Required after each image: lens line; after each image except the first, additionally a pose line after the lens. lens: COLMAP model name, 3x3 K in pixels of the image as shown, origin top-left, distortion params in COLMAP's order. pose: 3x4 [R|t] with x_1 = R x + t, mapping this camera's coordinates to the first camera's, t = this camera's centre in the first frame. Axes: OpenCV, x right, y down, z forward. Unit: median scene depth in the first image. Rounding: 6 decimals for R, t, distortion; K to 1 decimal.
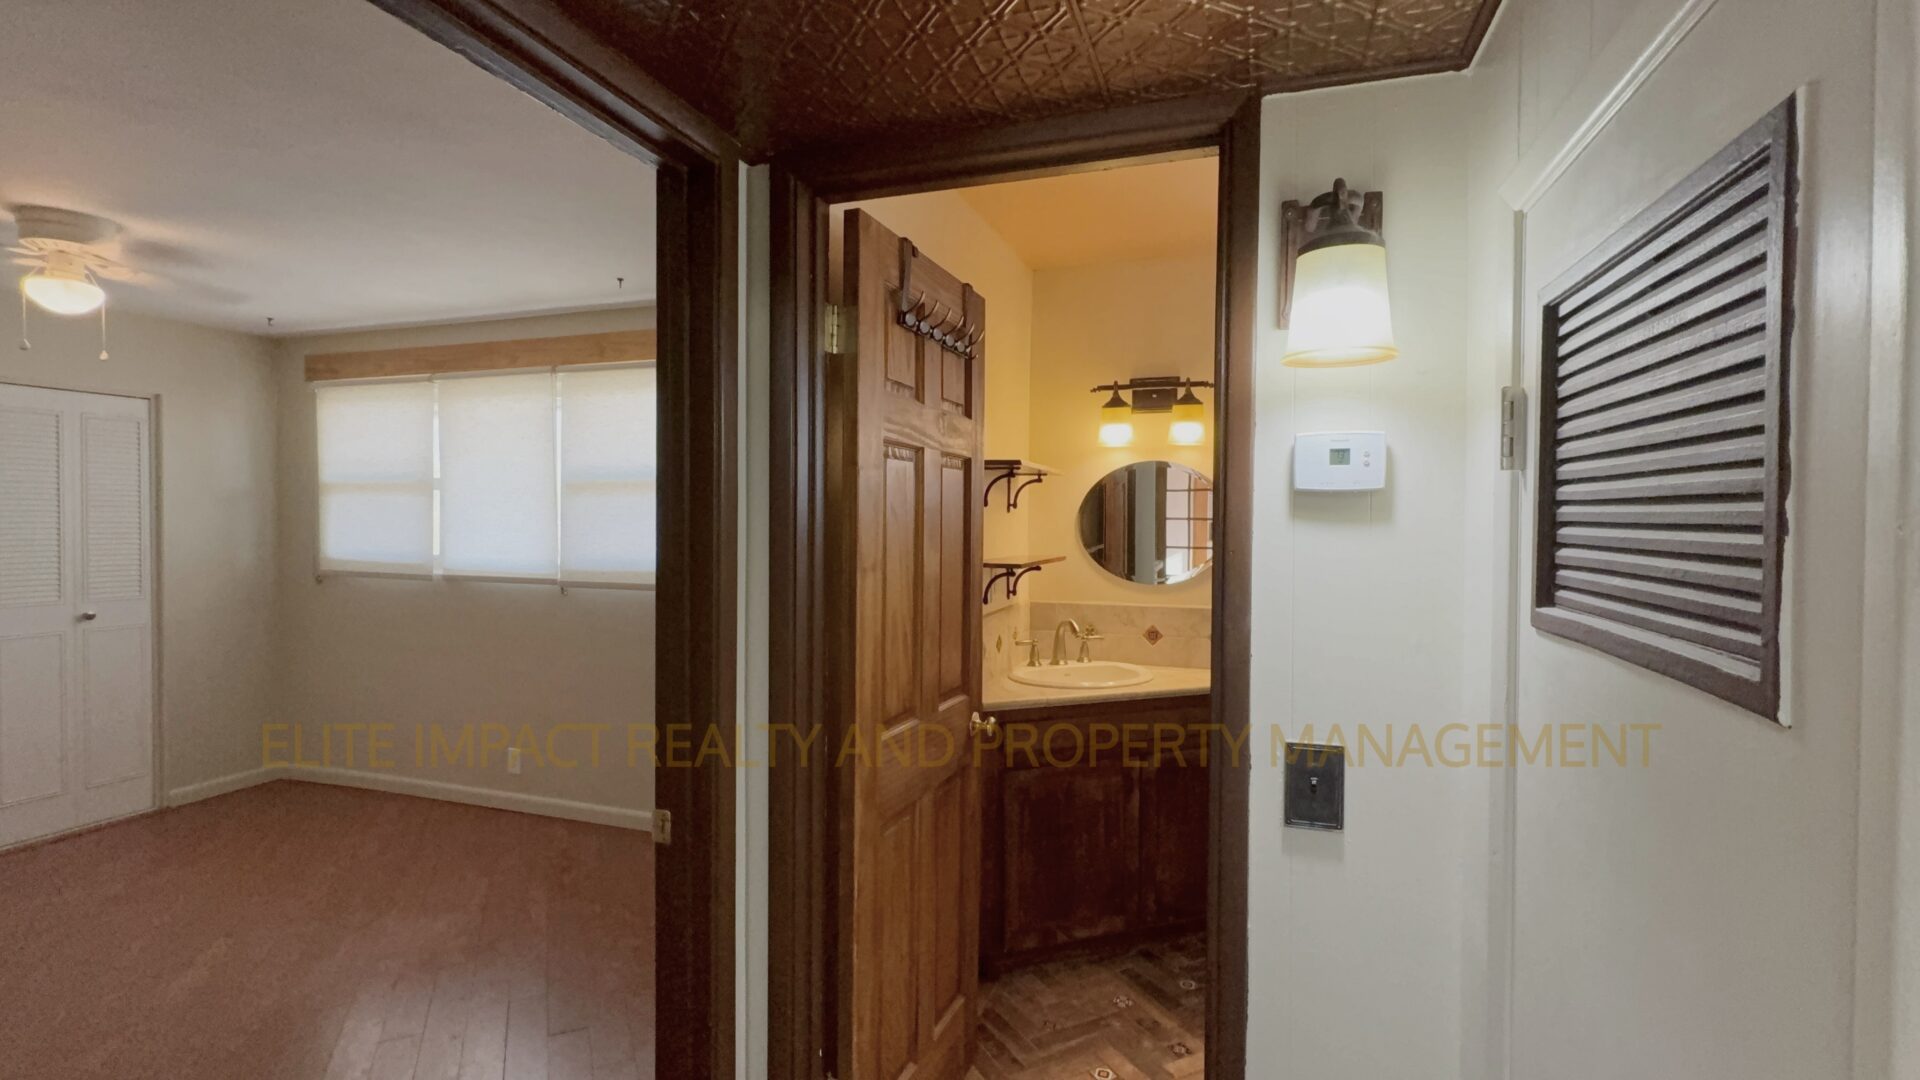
lens RADIAL K [[864.5, 0, 960.0], [0, 864.5, 540.0], [0, 0, 1]] dist [0.002111, 0.000262]
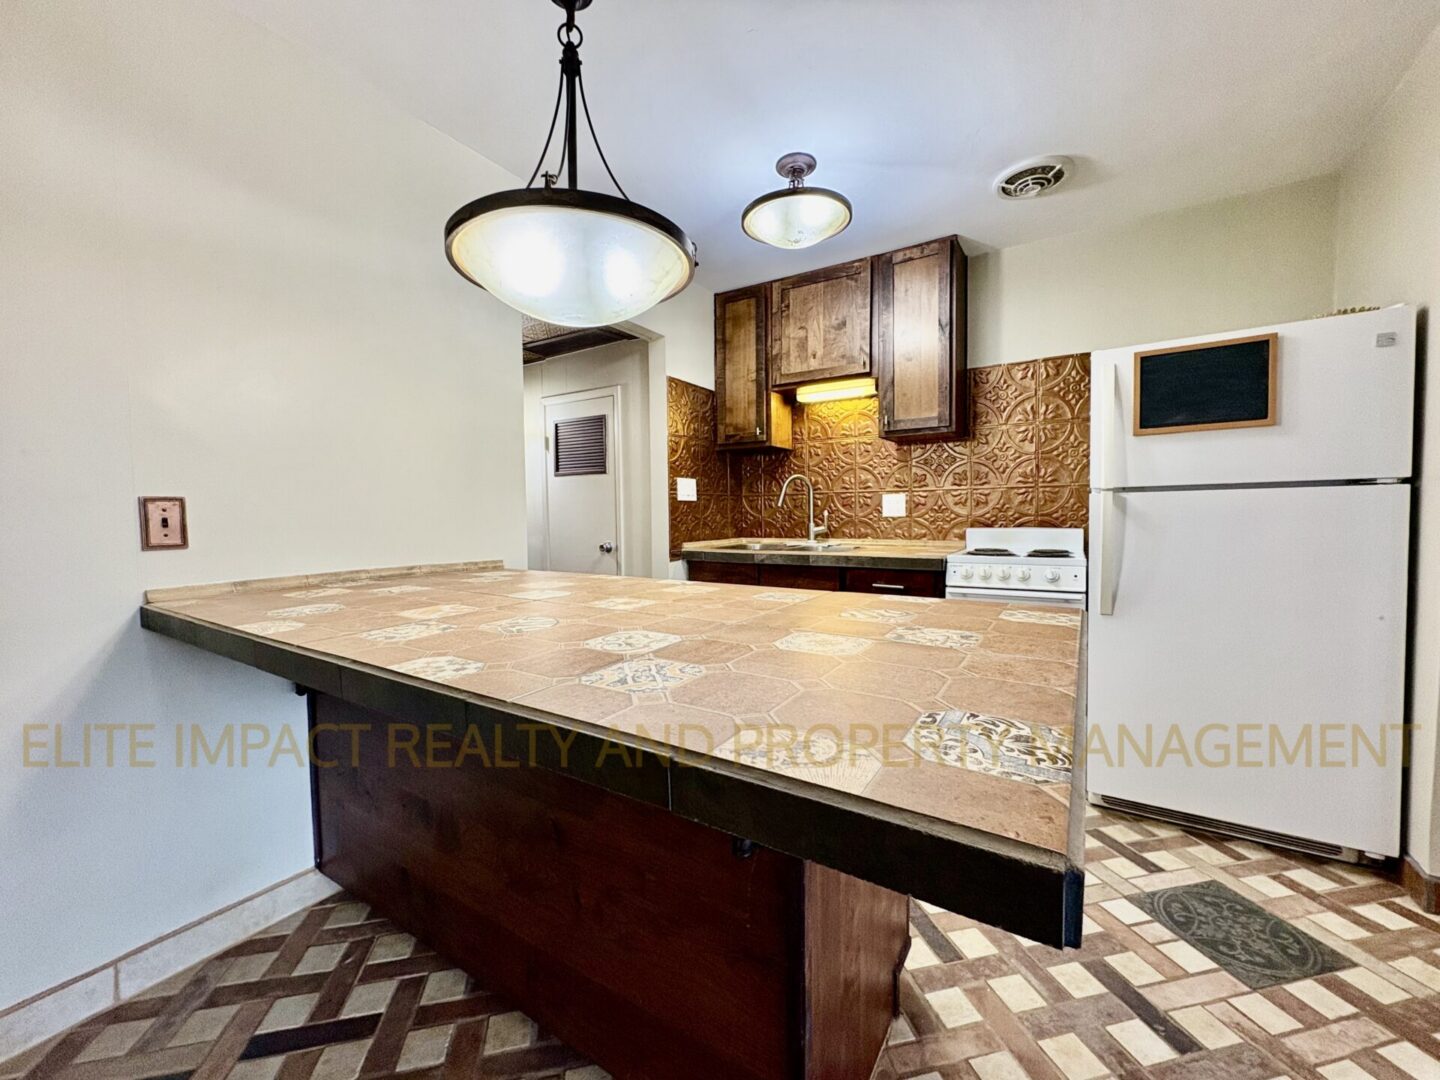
lens RADIAL K [[573.0, 0, 720.0], [0, 573.0, 540.0], [0, 0, 1]] dist [0.000008, 0.000506]
pose [[0.230560, -0.053426, 0.971590, -0.964457], [0.034138, 0.998321, 0.046795, 0.128012], [-0.972459, 0.022379, 0.231996, -0.339097]]
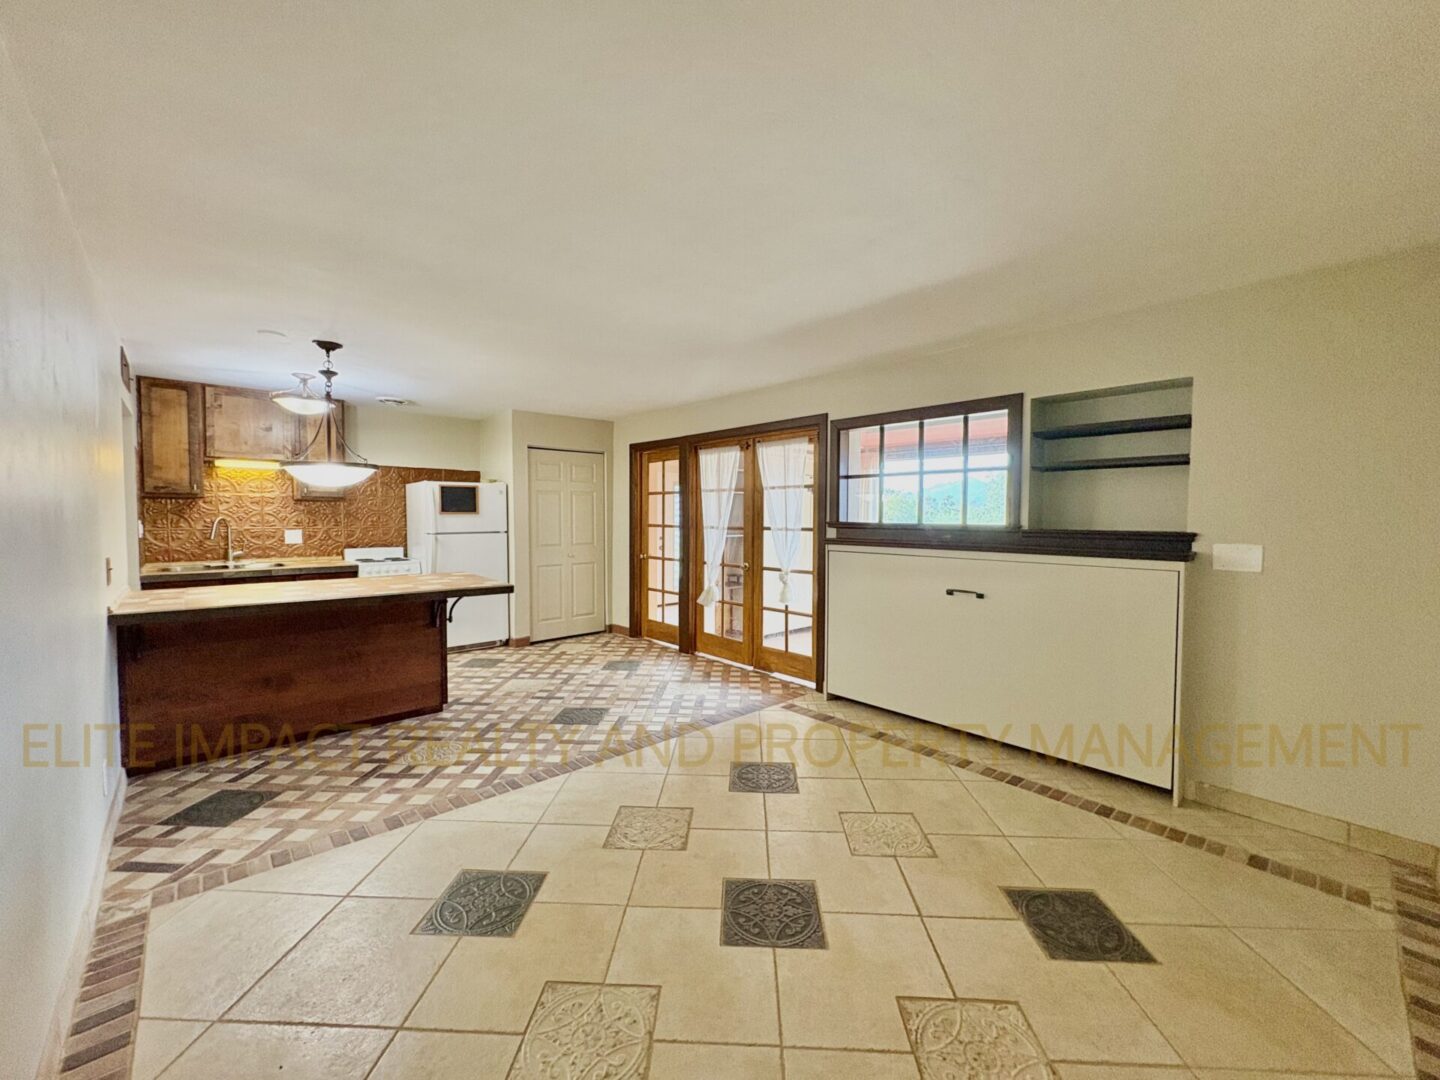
lens RADIAL K [[573.0, 0, 720.0], [0, 573.0, 540.0], [0, 0, 1]] dist [0.000008, 0.000506]
pose [[-0.879113, -0.031916, 0.475544, -1.924104], [-0.000017, 0.997757, 0.066933, 0.006561], [-0.476613, 0.058833, -0.877142, 0.588234]]
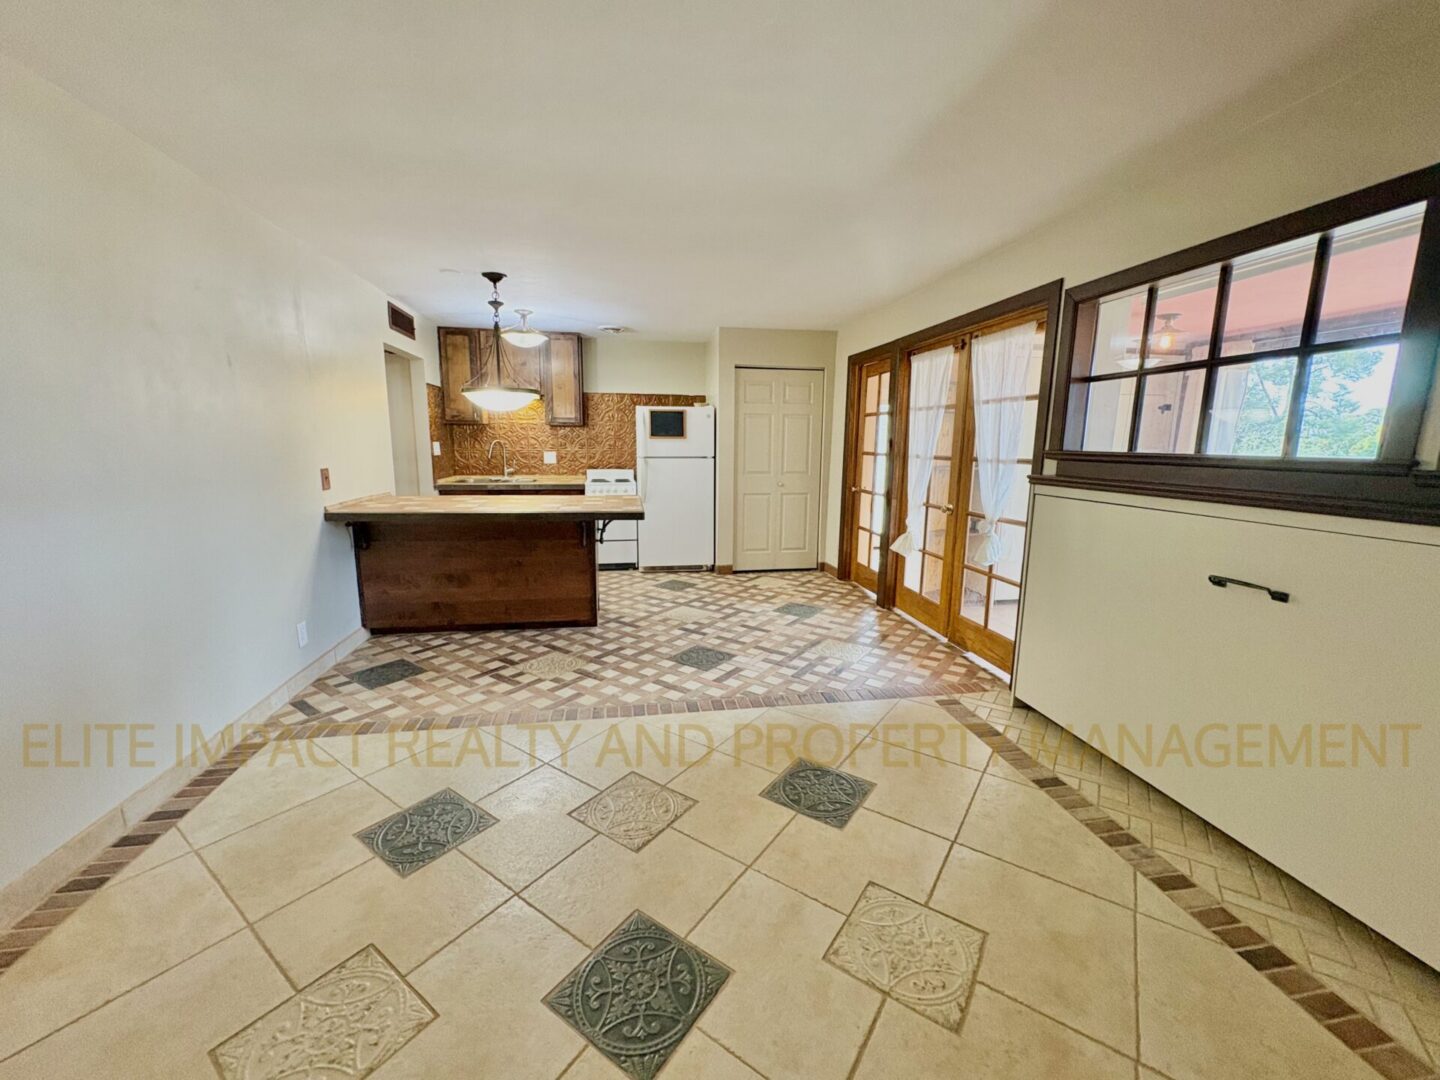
lens RADIAL K [[573.0, 0, 720.0], [0, 573.0, 540.0], [0, 0, 1]] dist [0.000008, 0.000506]
pose [[-0.482455, -0.161585, 0.860887, -2.071392], [0.005176, 0.982294, 0.187273, 0.023837], [-0.875905, 0.094807, -0.473077, 0.097637]]
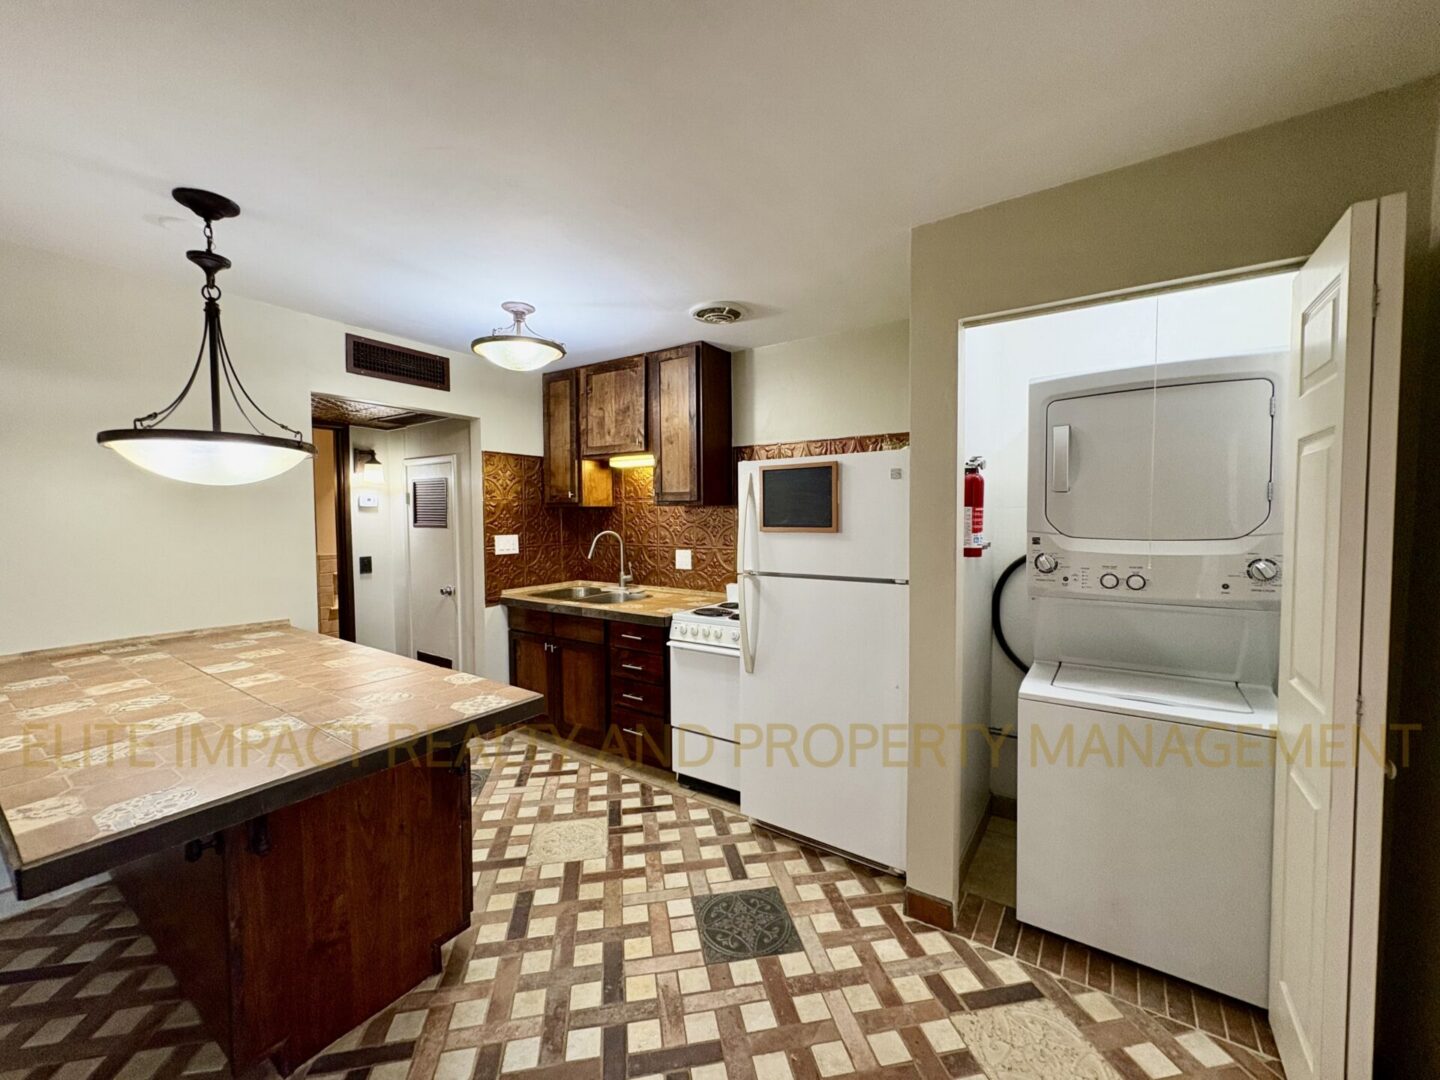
lens RADIAL K [[573.0, 0, 720.0], [0, 573.0, 540.0], [0, 0, 1]] dist [0.000008, 0.000506]
pose [[0.261353, -0.049777, 0.963959, -1.026363], [0.027308, 0.998651, 0.044165, 0.021825], [-0.964857, 0.014782, 0.262360, -0.848291]]
